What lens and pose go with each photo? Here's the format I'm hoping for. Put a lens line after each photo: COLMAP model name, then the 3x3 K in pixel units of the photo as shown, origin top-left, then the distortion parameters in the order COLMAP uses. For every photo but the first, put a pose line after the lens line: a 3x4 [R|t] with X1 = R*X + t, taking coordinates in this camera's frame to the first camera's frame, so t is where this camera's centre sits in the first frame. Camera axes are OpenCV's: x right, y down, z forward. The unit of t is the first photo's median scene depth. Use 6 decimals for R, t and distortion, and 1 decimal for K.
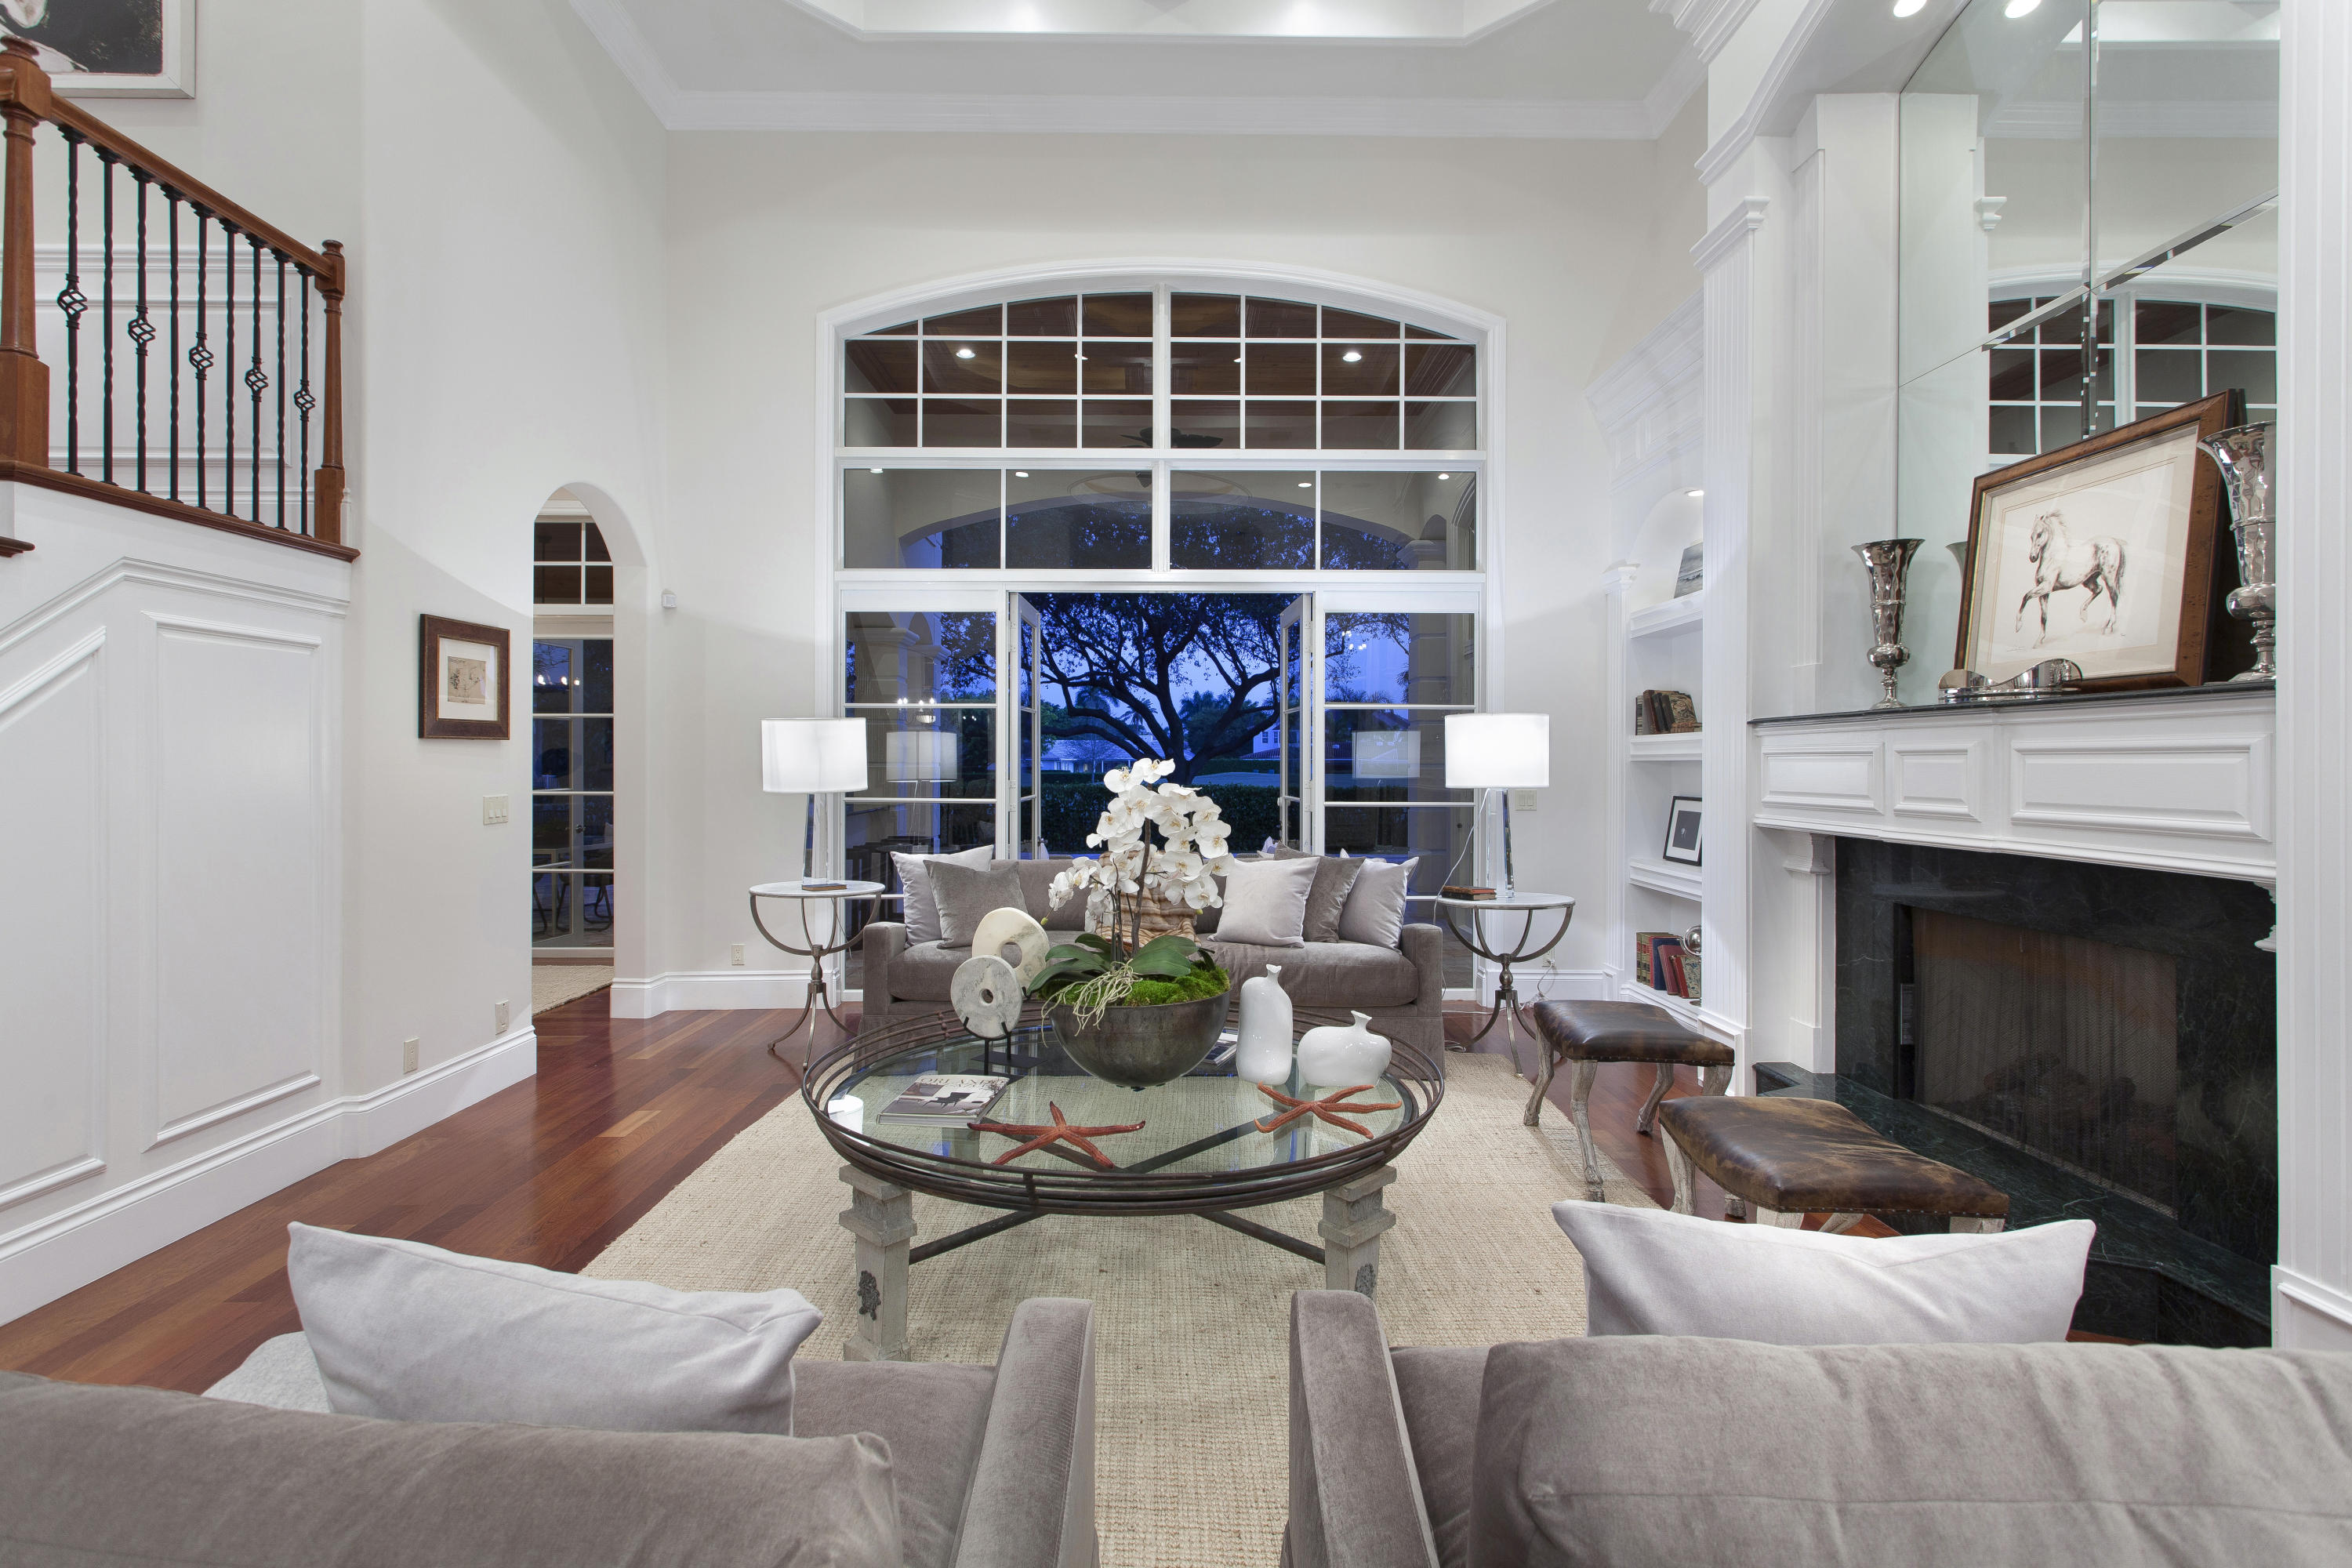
lens RADIAL K [[1122.7, 0, 1179.4], [0, 1122.7, 757.3], [0, 0, 1]] dist [0.008031, 0.004801]
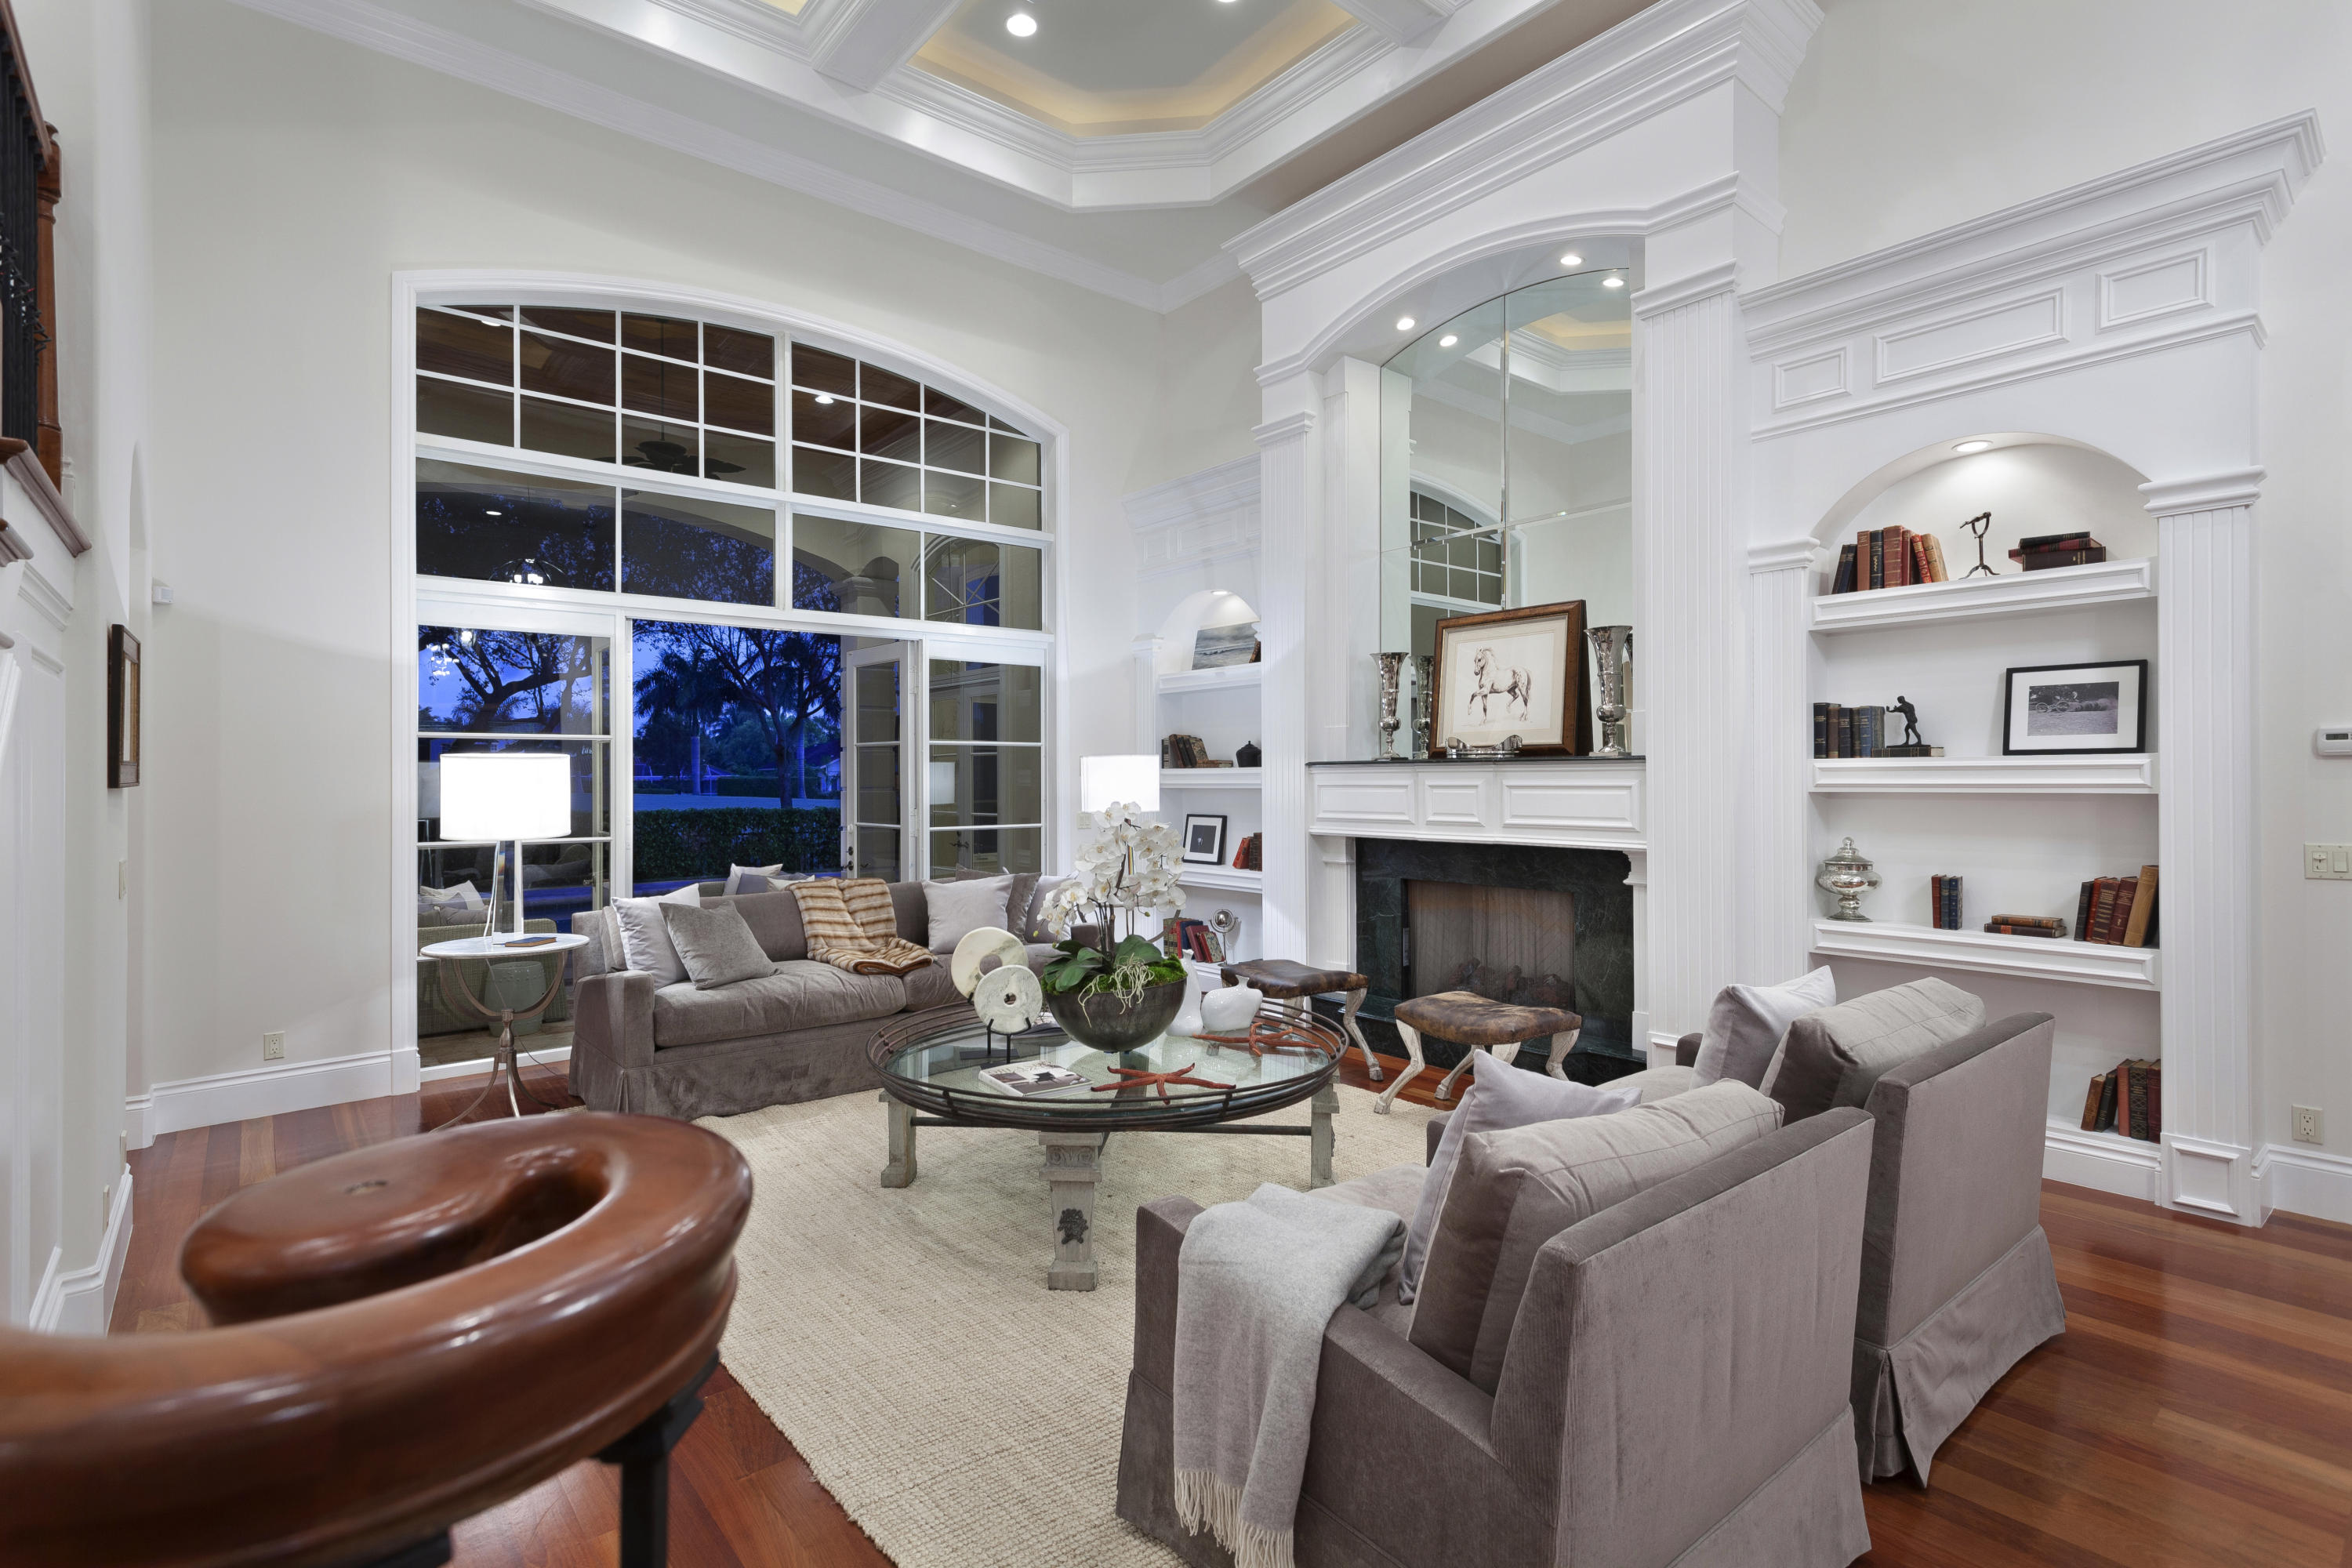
lens RADIAL K [[1122.7, 0, 1173.6], [0, 1122.7, 772.7], [0, 0, 1]] dist [0.008031, 0.004801]
pose [[0.779243, -0.005188, 0.626701, -0.498833], [0.005026, 0.999985, 0.002029, -0.021144], [-0.626702, 0.001569, 0.779257, -0.036540]]
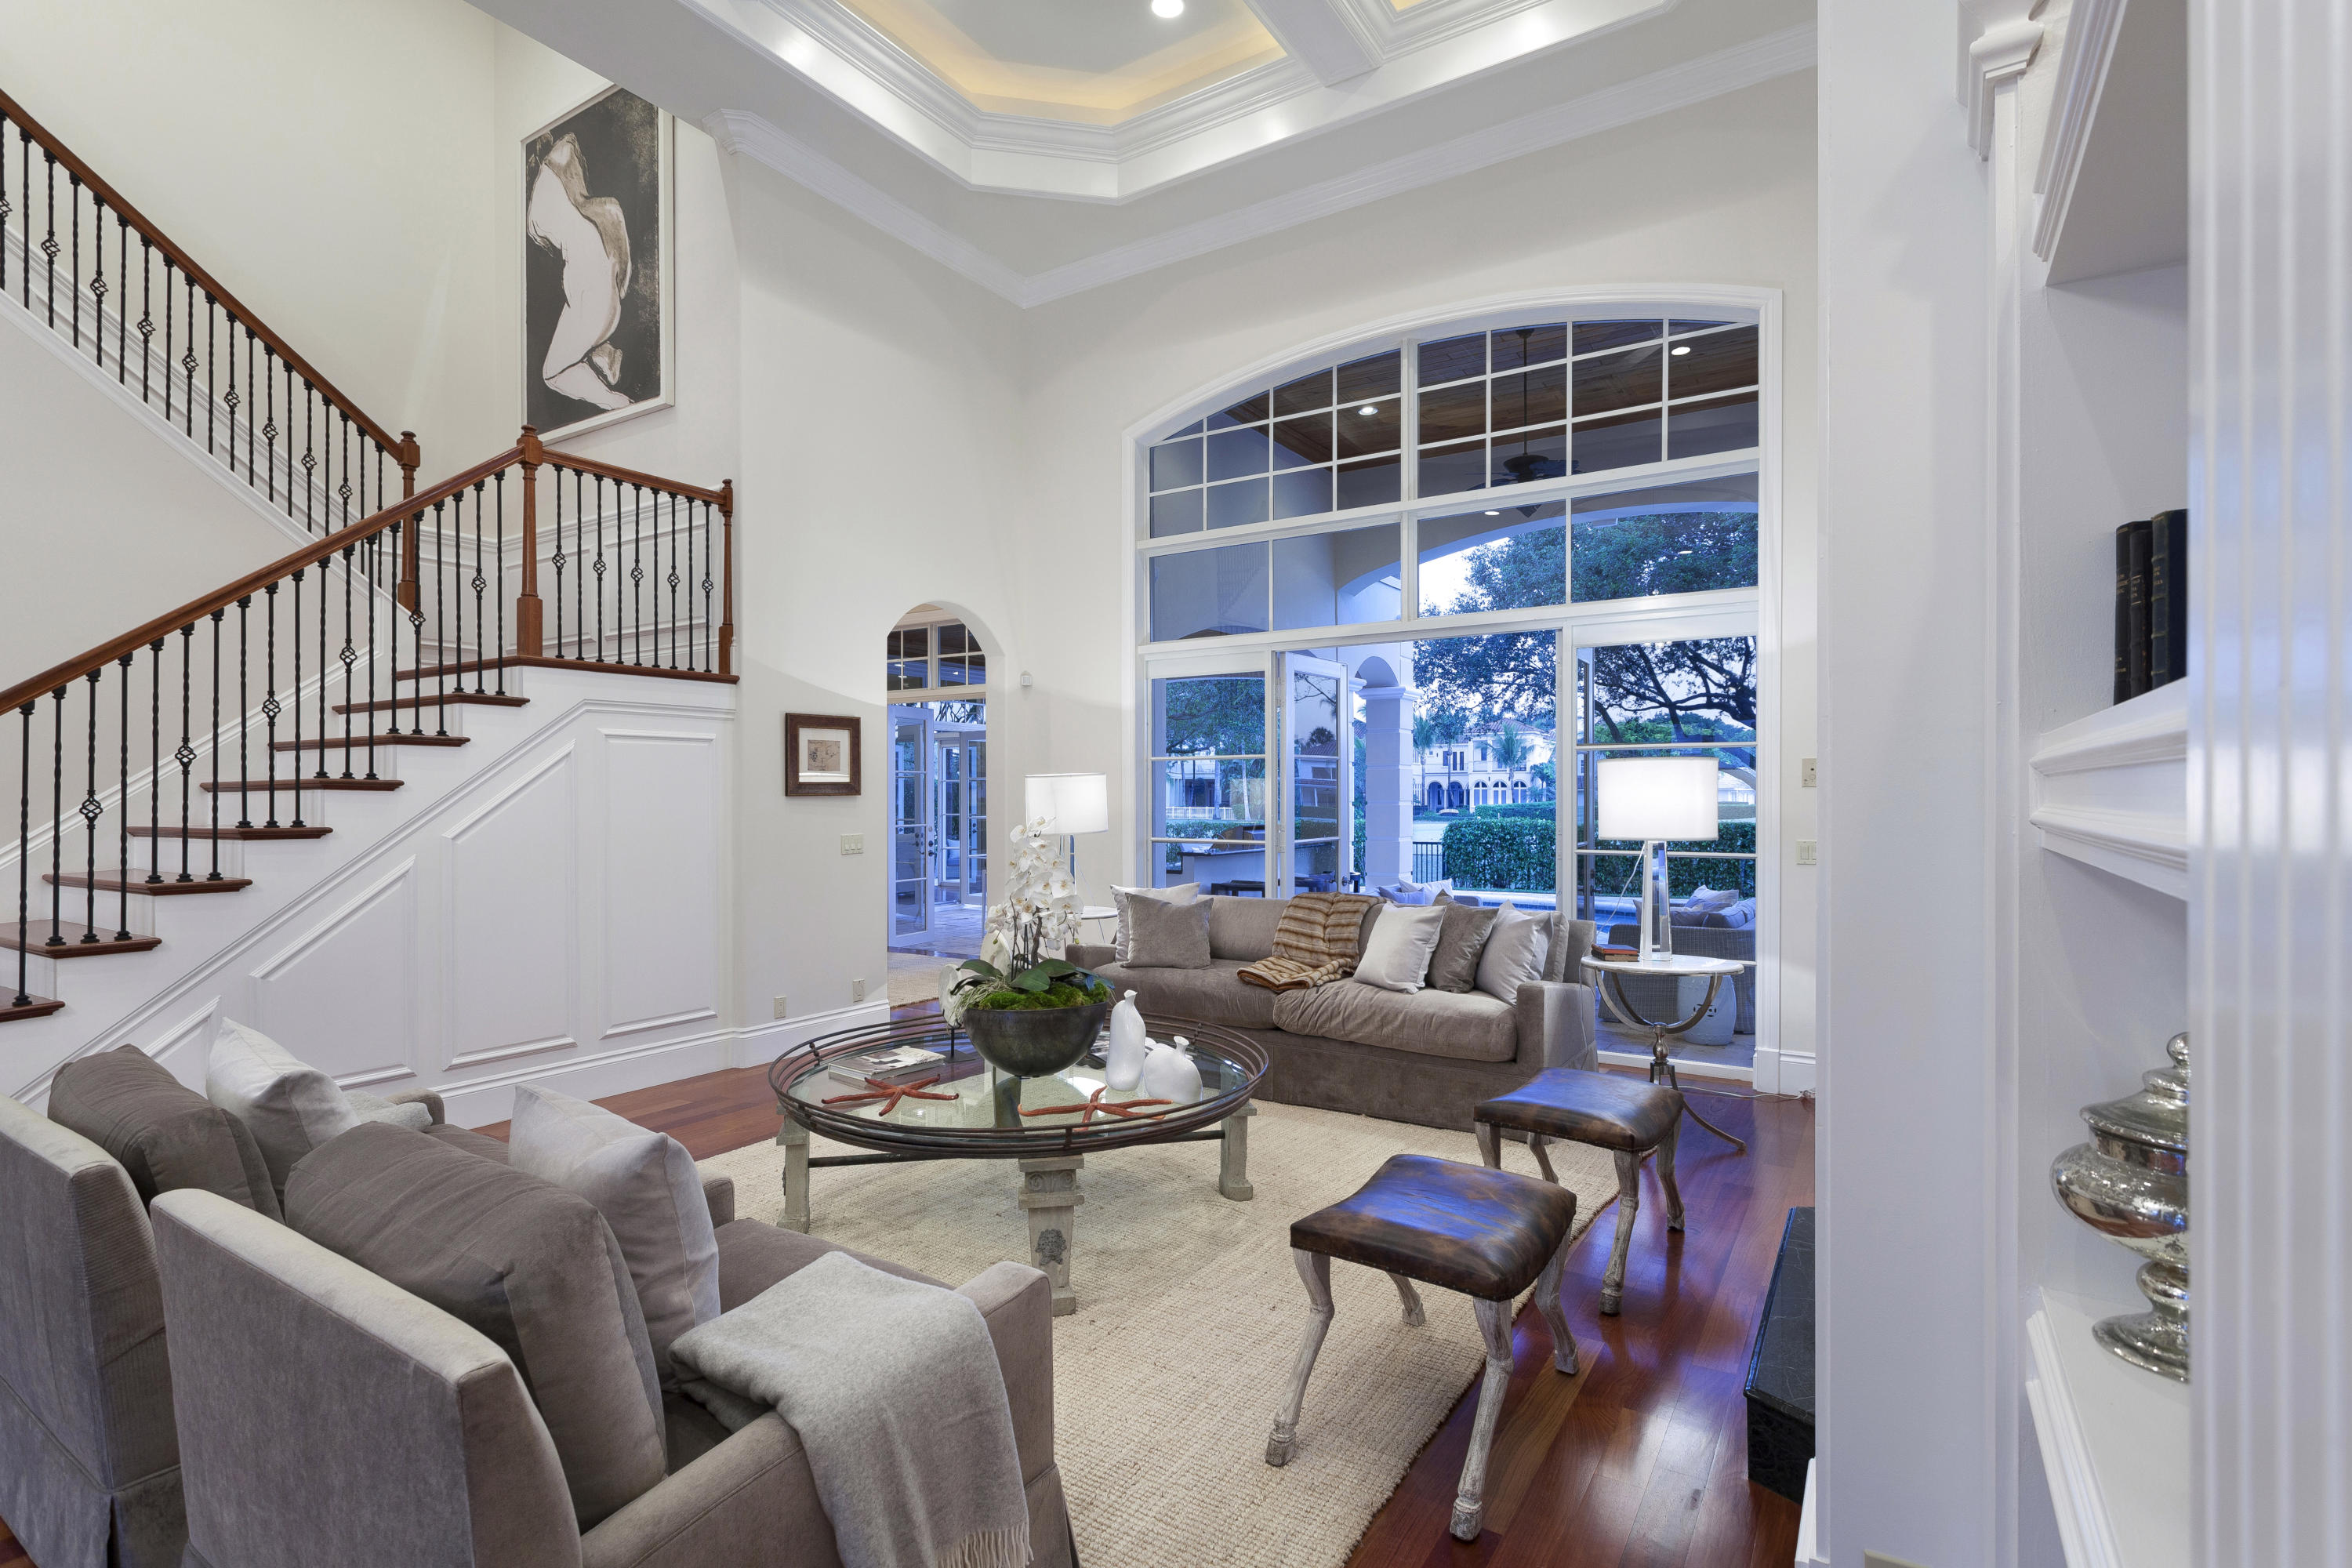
lens RADIAL K [[1122.7, 0, 1171.5], [0, 1122.7, 799.0], [0, 0, 1]] dist [0.008031, 0.004801]
pose [[0.836650, -0.002351, -0.547733, 0.470394], [0.010208, 0.999884, 0.011299, -0.020634], [0.547643, -0.015045, 0.836577, 0.026461]]
